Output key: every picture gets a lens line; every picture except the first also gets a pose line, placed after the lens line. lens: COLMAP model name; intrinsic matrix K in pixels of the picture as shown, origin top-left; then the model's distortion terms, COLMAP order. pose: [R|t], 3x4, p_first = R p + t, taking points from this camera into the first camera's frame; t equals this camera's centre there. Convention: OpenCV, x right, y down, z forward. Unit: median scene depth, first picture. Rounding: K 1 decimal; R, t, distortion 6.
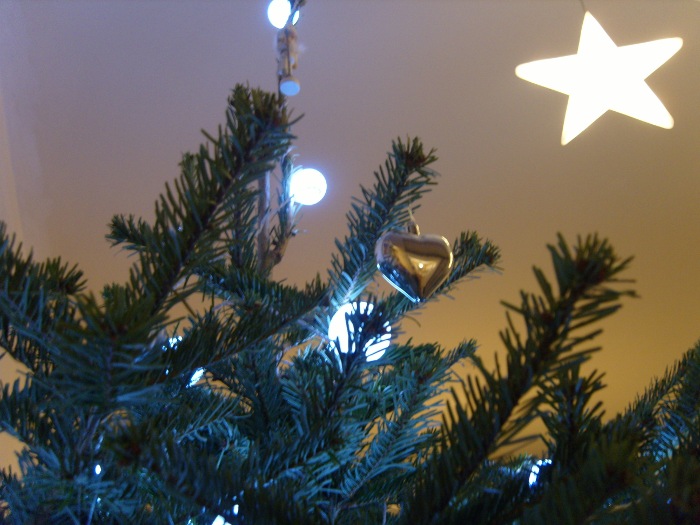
lens RADIAL K [[713.3, 0, 350.0], [0, 713.3, 261.9], [0, 0, 1]] dist [-0.017774, 0.000000]
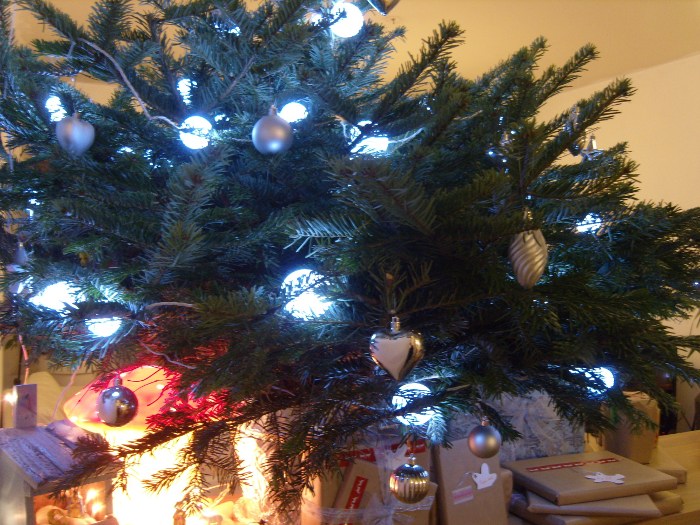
lens RADIAL K [[713.3, 0, 349.9], [0, 713.3, 262.0], [0, 0, 1]] dist [-0.017774, 0.000000]
pose [[0.991267, 0.068414, 0.112734, -0.360617], [-0.114427, 0.871161, 0.477477, -0.511813], [-0.065543, -0.486208, 0.871382, -2.033270]]
